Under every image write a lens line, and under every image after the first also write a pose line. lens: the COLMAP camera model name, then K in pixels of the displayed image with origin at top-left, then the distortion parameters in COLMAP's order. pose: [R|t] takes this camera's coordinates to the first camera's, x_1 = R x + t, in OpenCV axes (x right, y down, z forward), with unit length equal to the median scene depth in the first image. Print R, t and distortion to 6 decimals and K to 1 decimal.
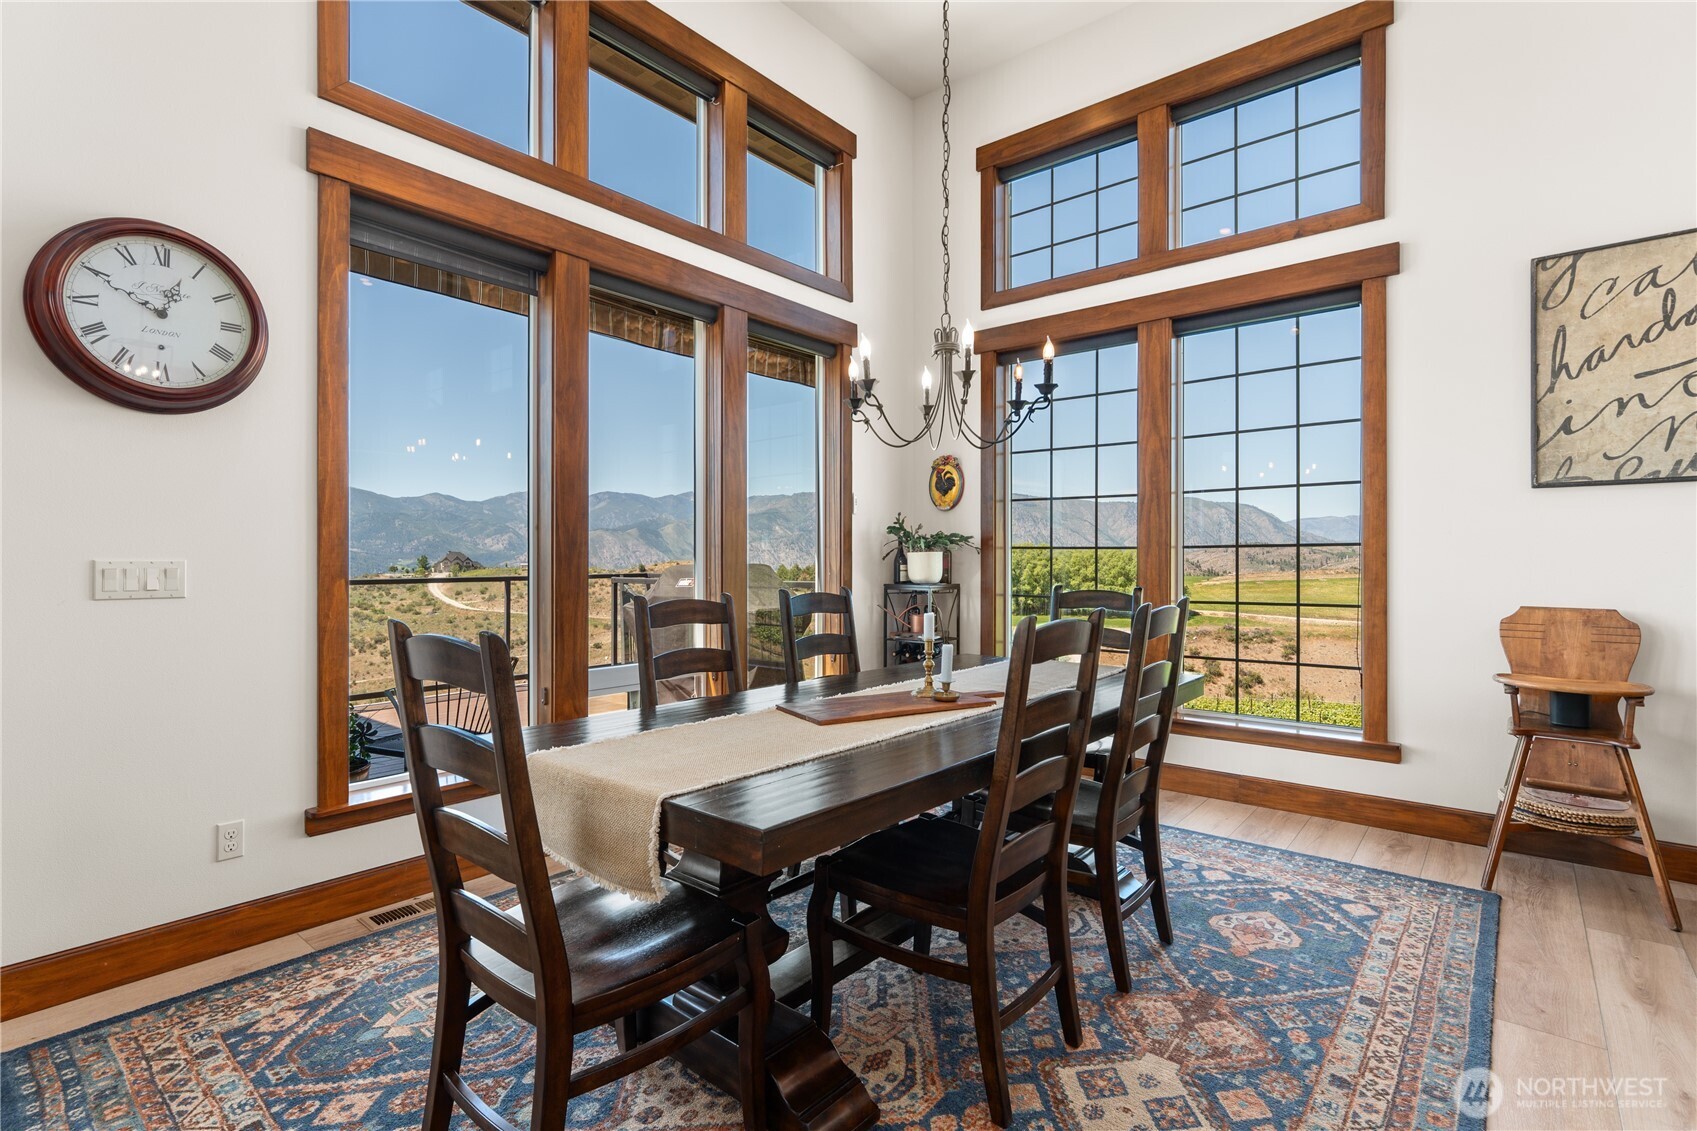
lens RADIAL K [[809.6, 0, 845.4], [0, 809.6, 557.3], [0, 0, 1]] dist [-0.003128, -0.000815]
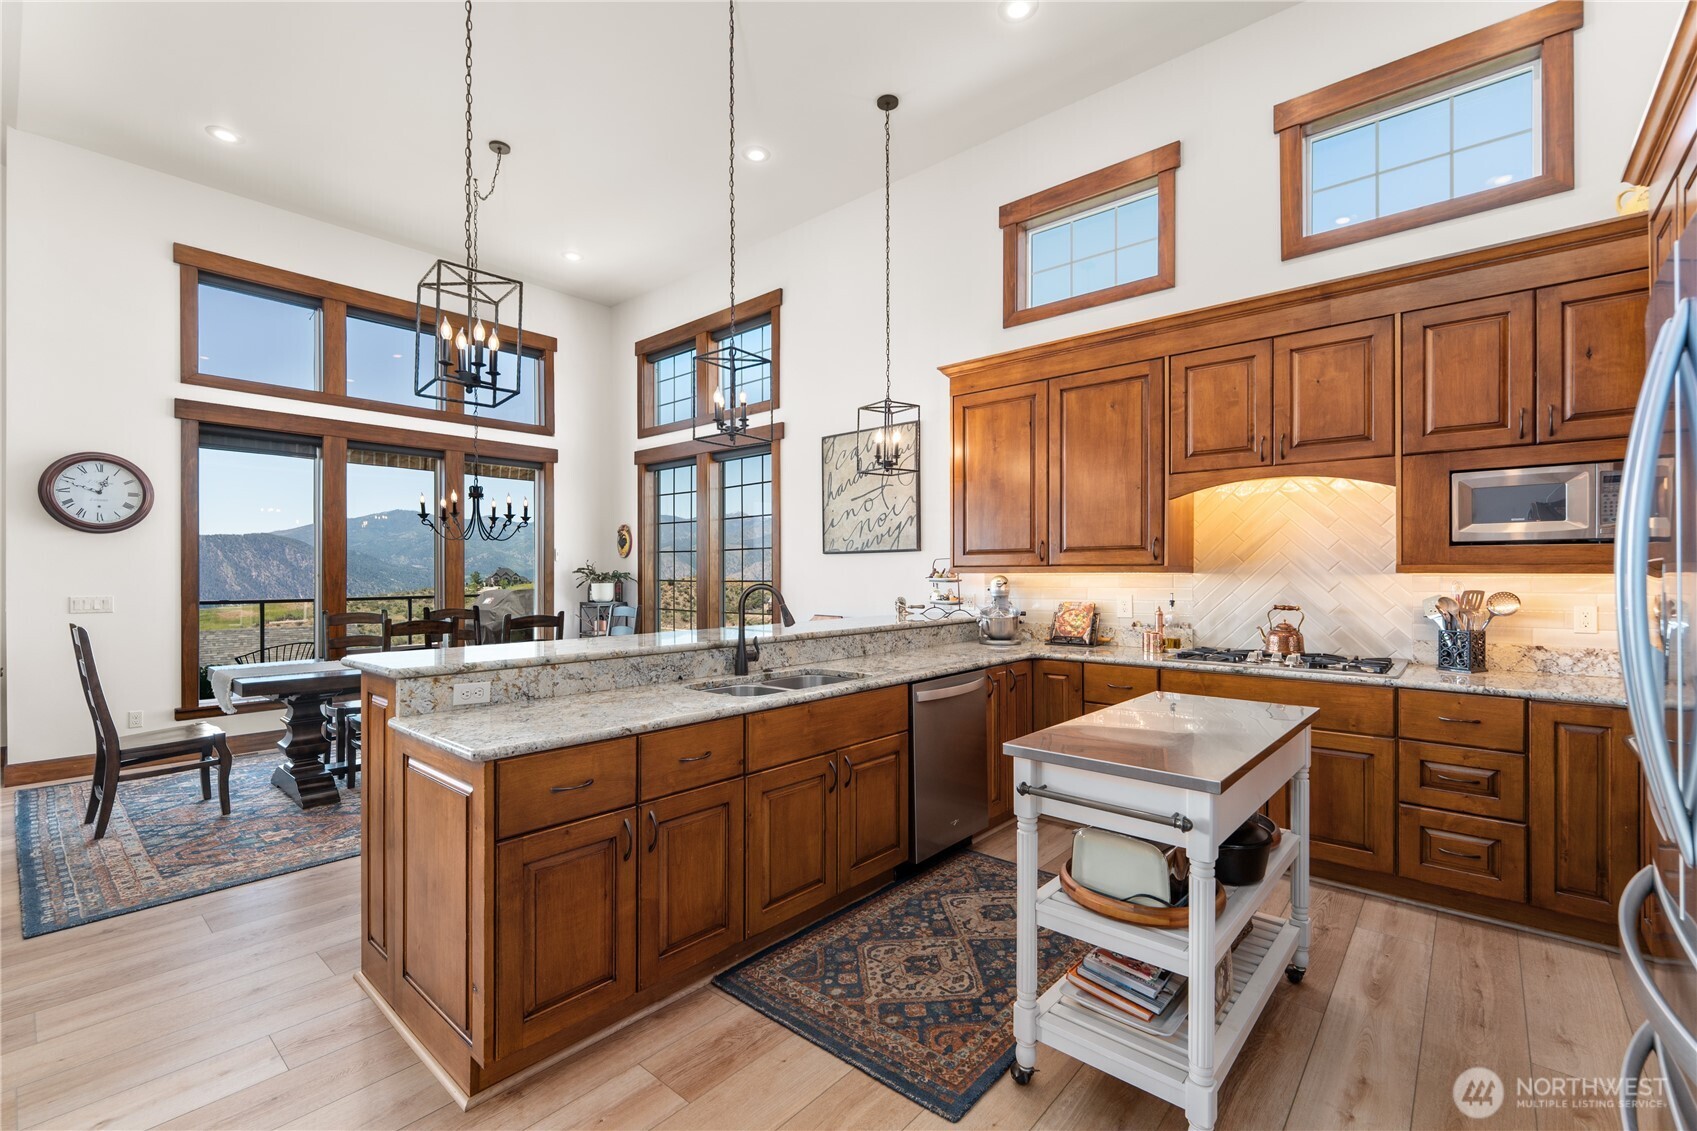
lens RADIAL K [[725.8, 0, 852.0], [0, 725.8, 572.8], [0, 0, 1]] dist [0.001240, -0.000265]
pose [[0.999964, -0.002477, -0.008059, 0.925692], [0.002491, 0.999995, 0.001717, -0.043324], [0.008055, -0.001737, 0.999966, -0.747997]]
